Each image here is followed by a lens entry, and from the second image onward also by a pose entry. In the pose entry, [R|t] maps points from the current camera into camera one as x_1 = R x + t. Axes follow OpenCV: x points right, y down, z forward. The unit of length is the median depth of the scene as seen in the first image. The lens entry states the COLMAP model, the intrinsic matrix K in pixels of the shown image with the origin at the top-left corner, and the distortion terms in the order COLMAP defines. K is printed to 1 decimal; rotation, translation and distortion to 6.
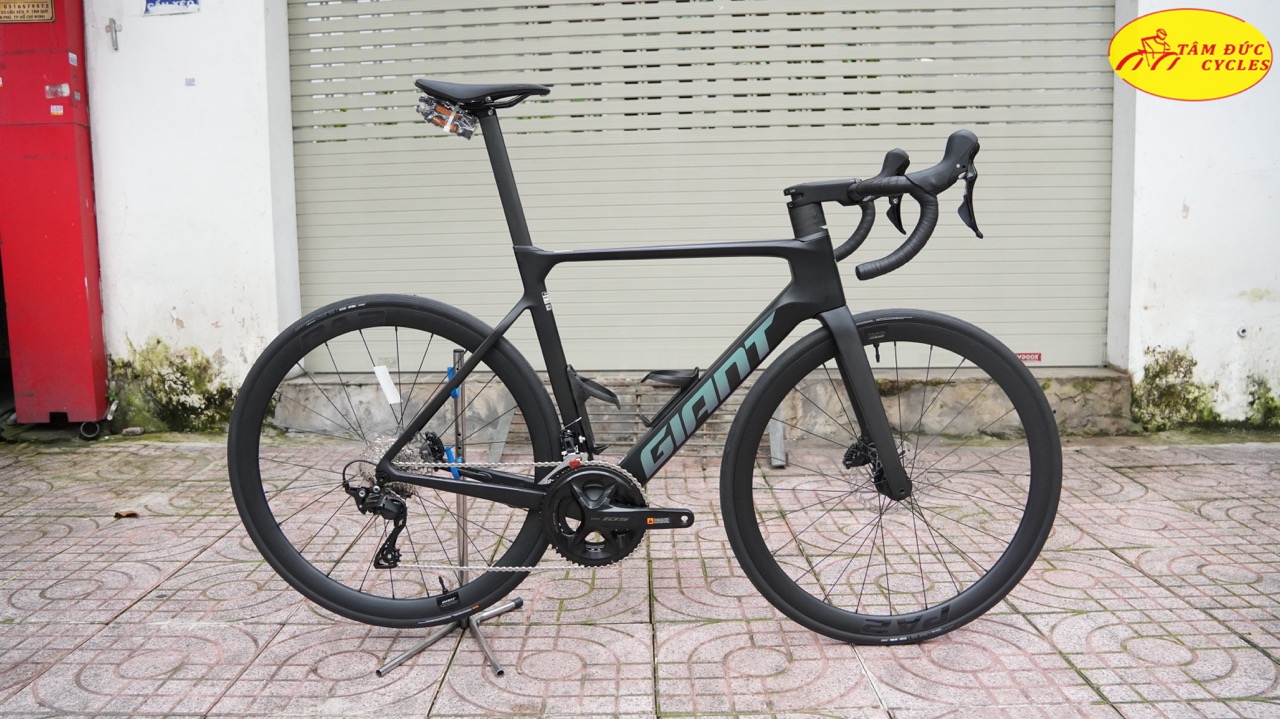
lens RADIAL K [[1014.4, 0, 640.0], [0, 1014.4, 359.5], [0, 0, 1]] dist [-0.114181, 0.121403]
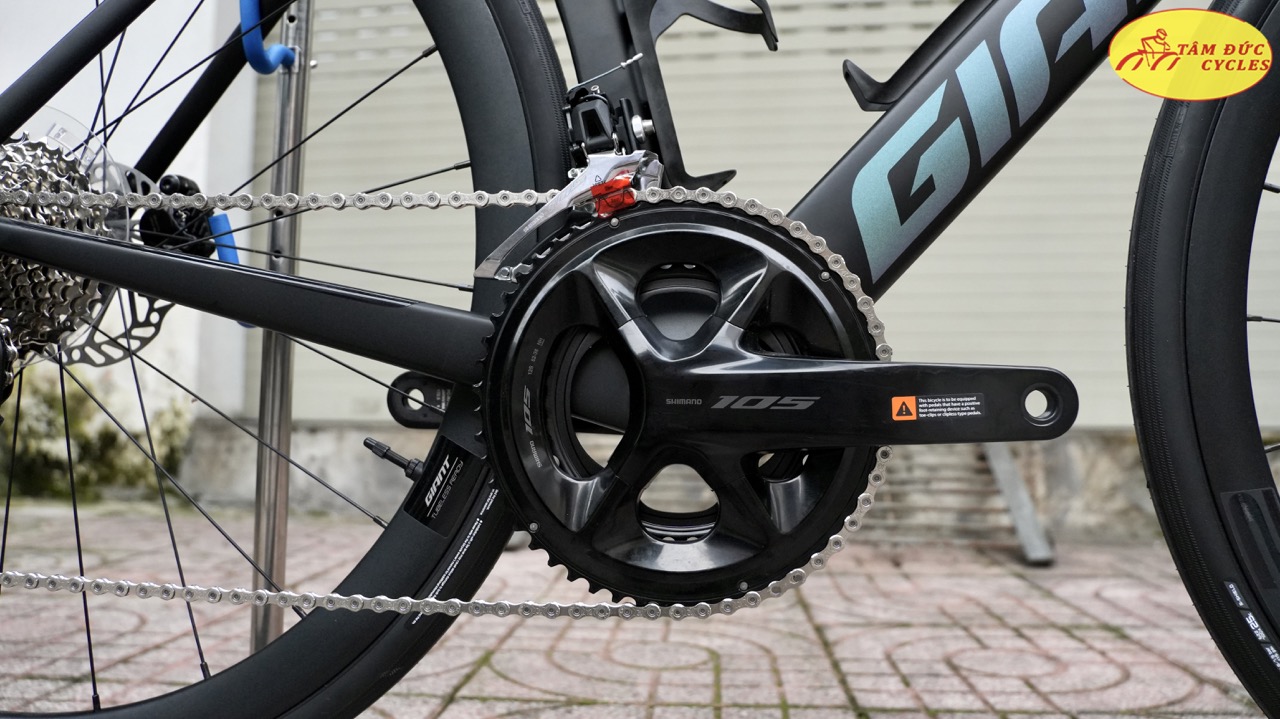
lens RADIAL K [[1014.4, 0, 640.0], [0, 1014.4, 359.5], [0, 0, 1]] dist [-0.114181, 0.121403]
pose [[0.995282, 0.011998, -0.096275, -0.030272], [-0.032450, 0.976341, -0.213789, 0.200768], [0.091432, 0.215905, 0.972124, 0.741856]]
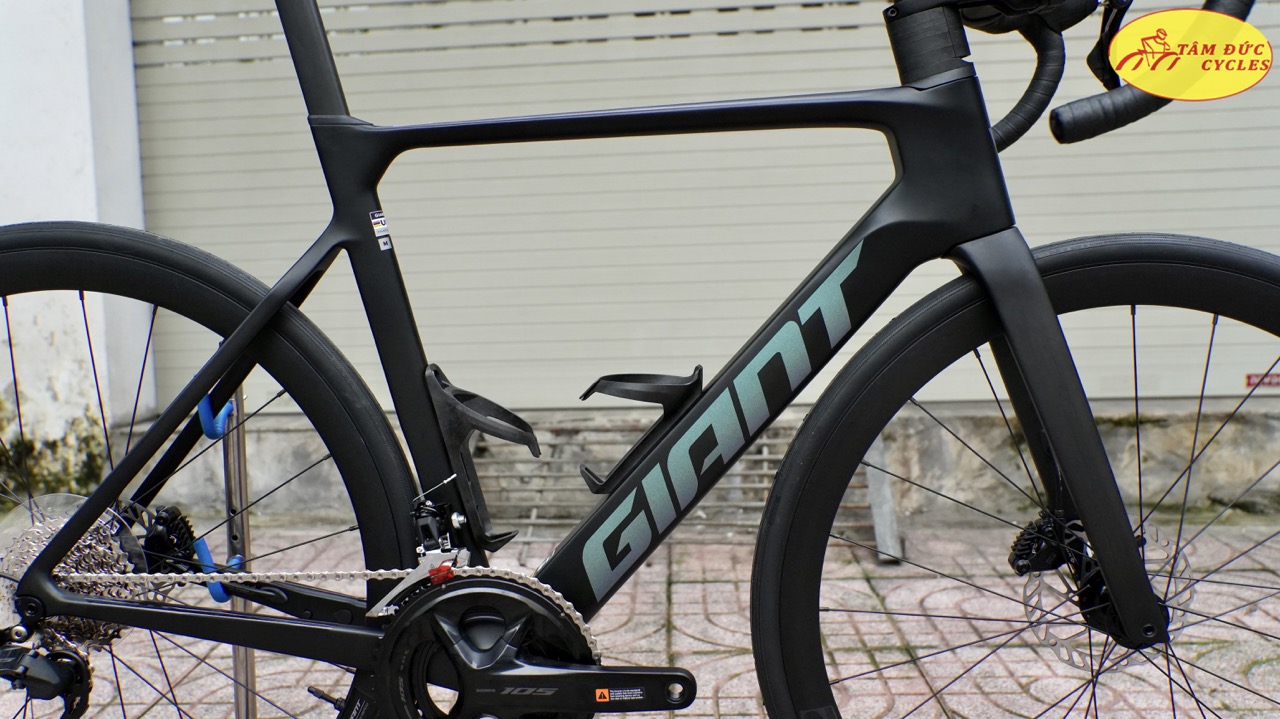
lens RADIAL K [[1205.4, 0, 648.0], [0, 1205.4, 356.2], [0, 0, 1]] dist [-0.000699, 0.015375]
pose [[0.998340, -0.012647, -0.056185, 0.064118], [0.009901, 0.998755, -0.048891, 0.030385], [0.056733, 0.048254, 0.997223, 0.435439]]
